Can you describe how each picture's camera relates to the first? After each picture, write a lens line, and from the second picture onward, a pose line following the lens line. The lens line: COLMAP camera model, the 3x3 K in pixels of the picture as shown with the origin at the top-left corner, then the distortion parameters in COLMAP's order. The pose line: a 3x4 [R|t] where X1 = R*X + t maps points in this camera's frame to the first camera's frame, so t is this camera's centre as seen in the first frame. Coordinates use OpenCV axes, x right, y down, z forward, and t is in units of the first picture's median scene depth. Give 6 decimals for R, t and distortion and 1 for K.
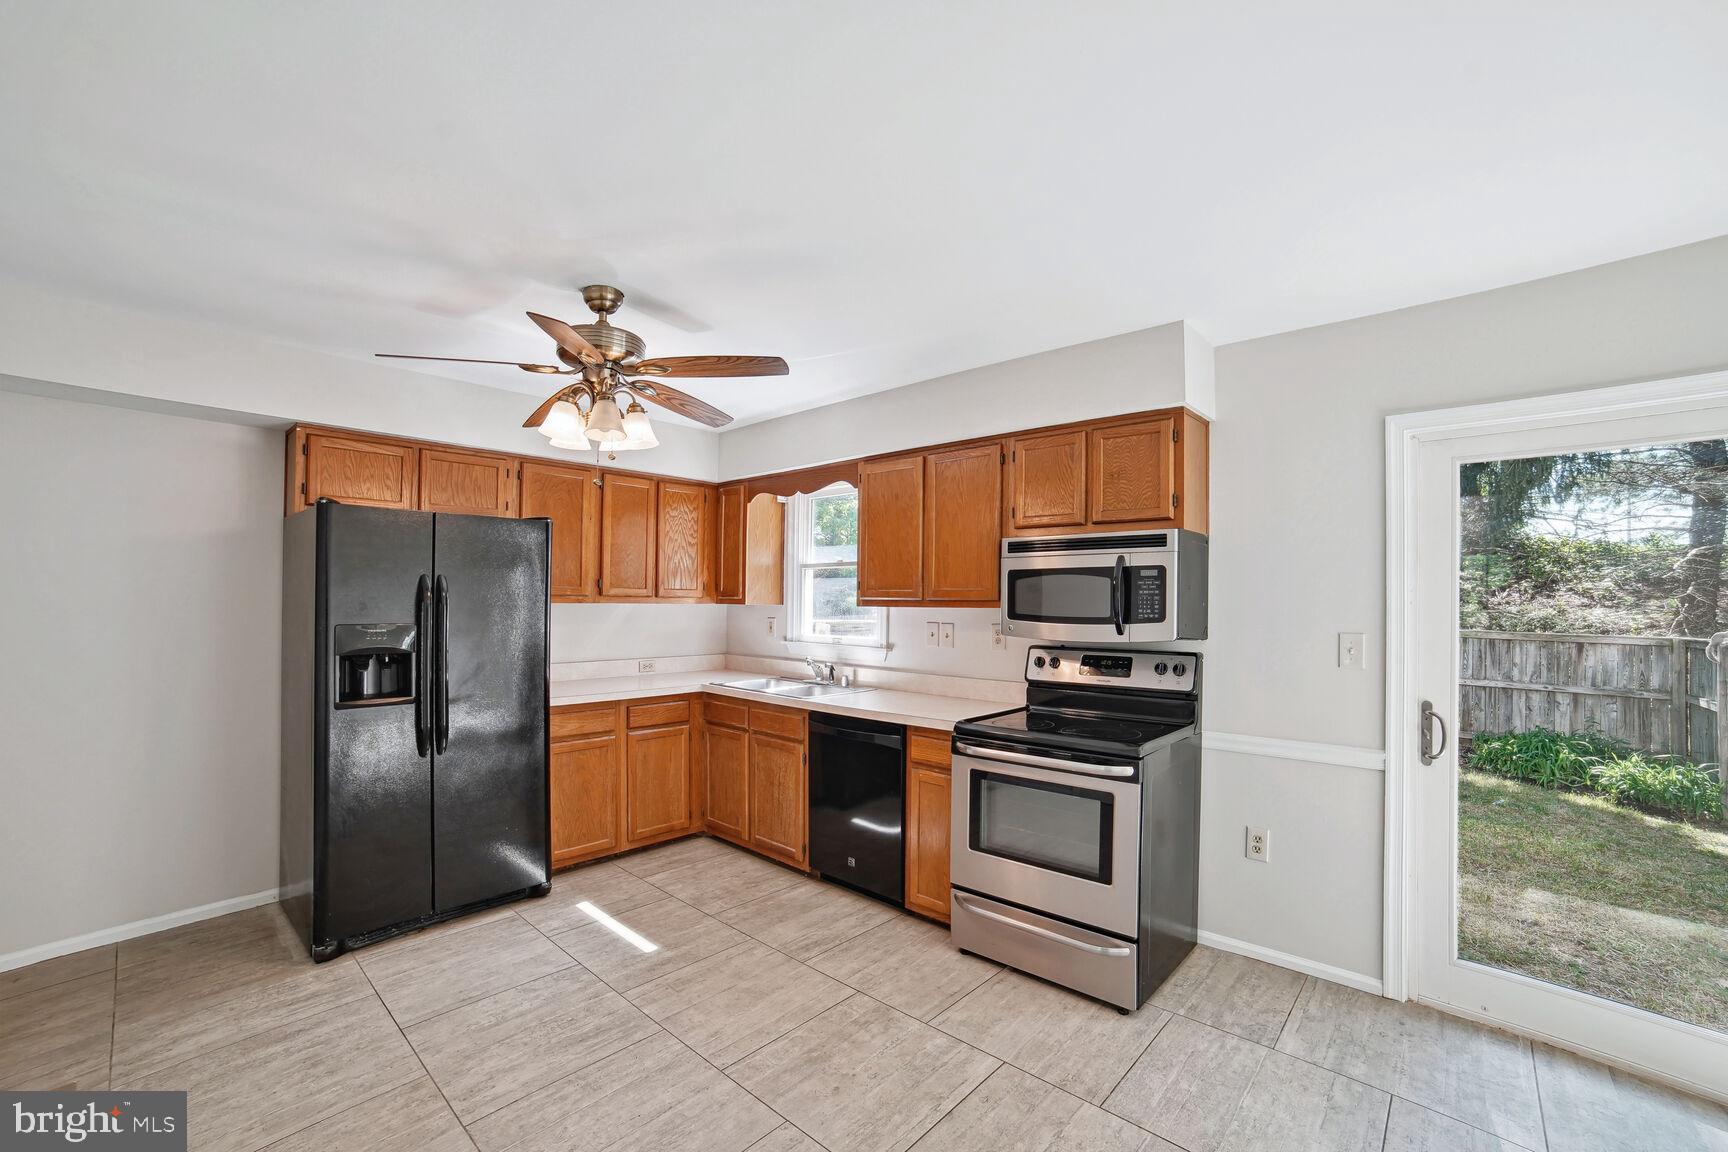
lens RADIAL K [[724.3, 0, 866.7], [0, 724.3, 586.1], [0, 0, 1]] dist [-0.101107, 0.045032]
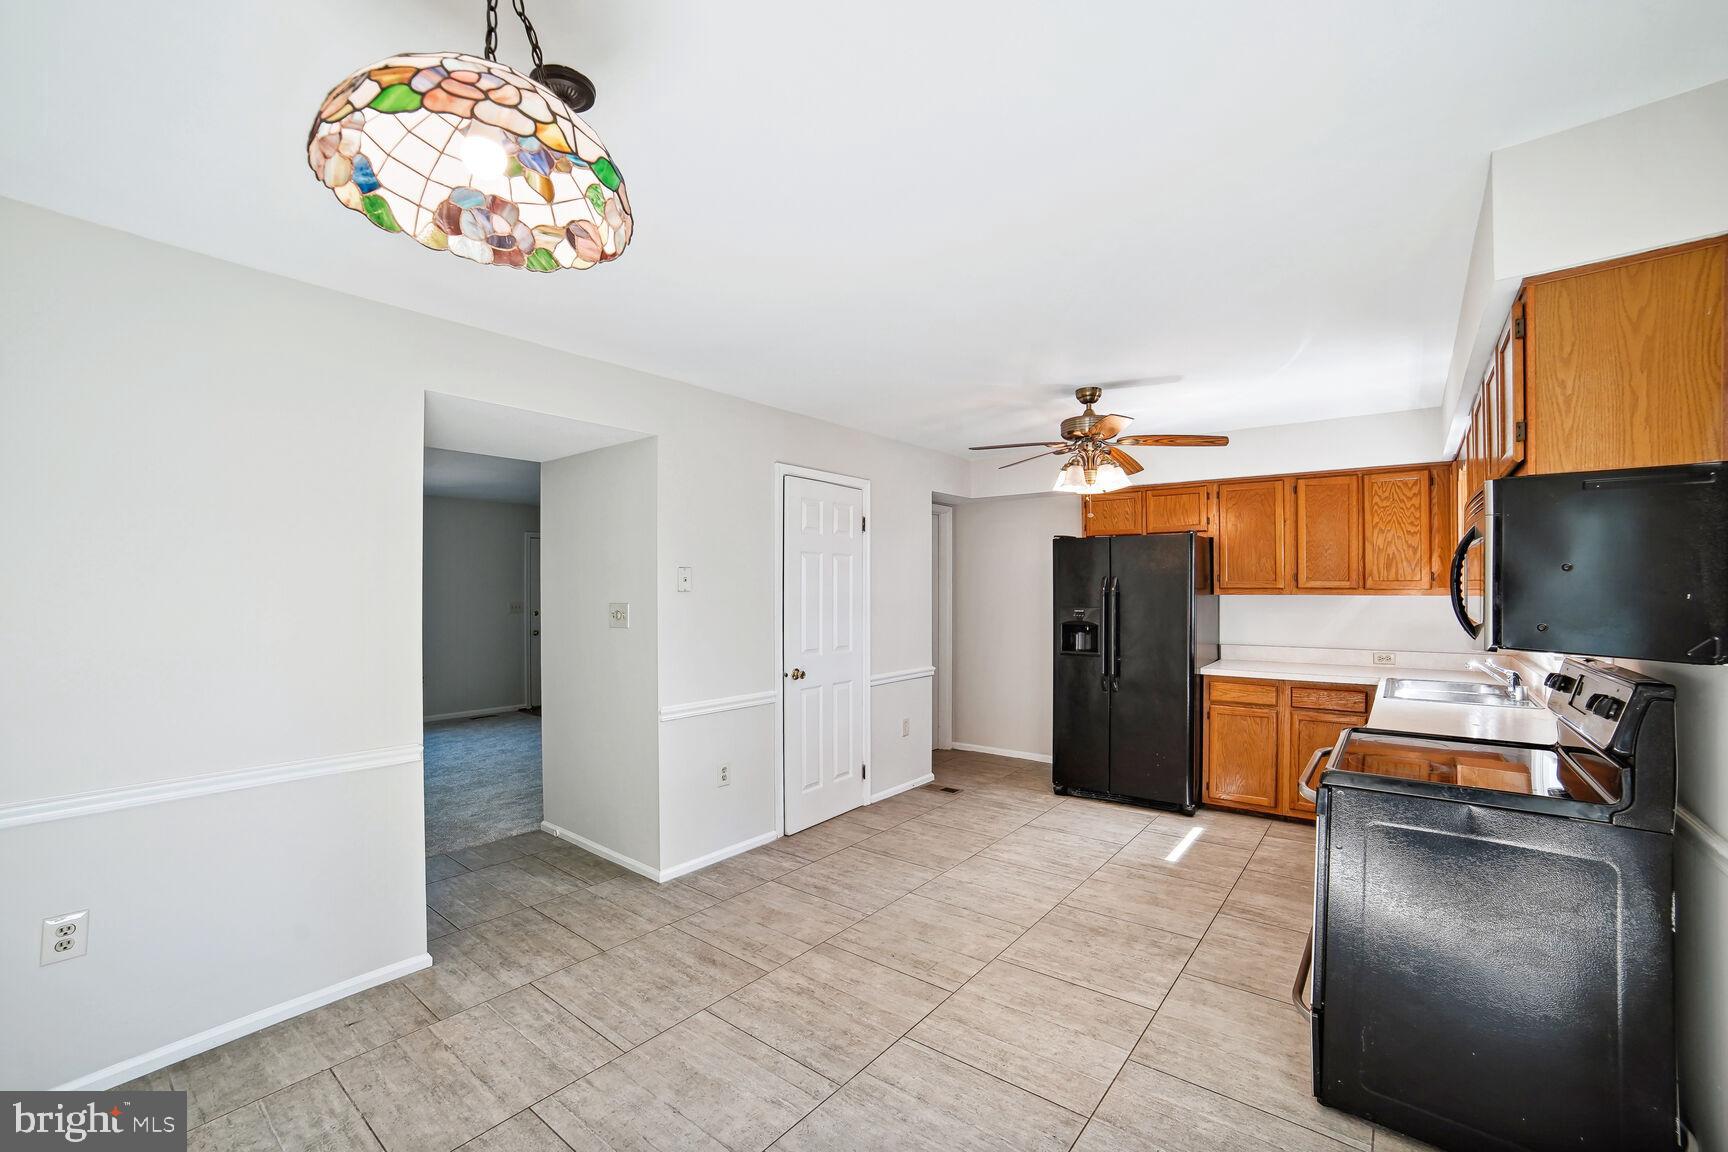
lens RADIAL K [[693.7, 0, 865.7], [0, 693.7, 586.4], [0, 0, 1]] dist [-0.046426, -0.000031]
pose [[0.083495, -0.005983, -0.996490, 0.676343], [0.023905, 0.999706, -0.004000, -0.001838], [0.996221, -0.023487, 0.083613, 0.250146]]
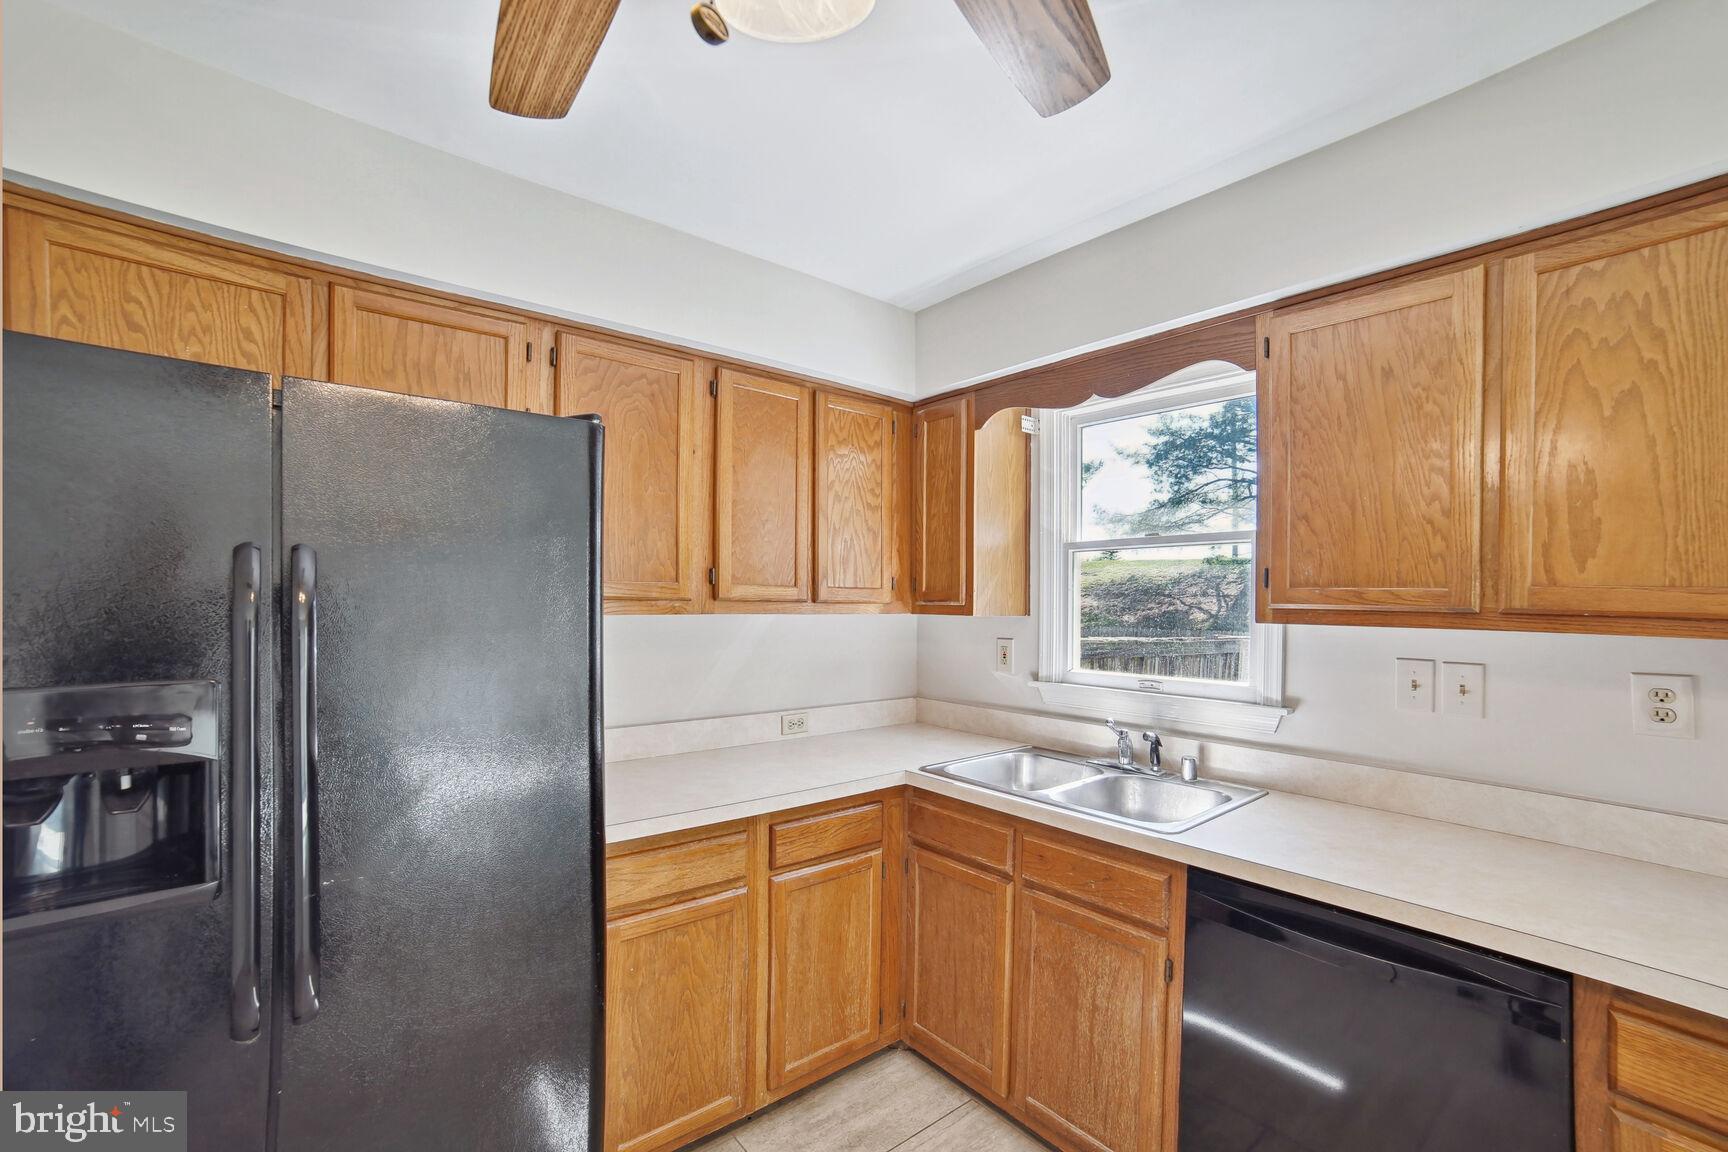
lens RADIAL K [[742.7, 0, 864.3], [0, 742.7, 596.6], [0, 0, 1]] dist [-0.029910, 0.000047]
pose [[0.990235, -0.000384, -0.139409, -0.199930], [0.002509, 0.999883, 0.015061, 0.002645], [0.139387, -0.015264, 0.990120, 0.506714]]
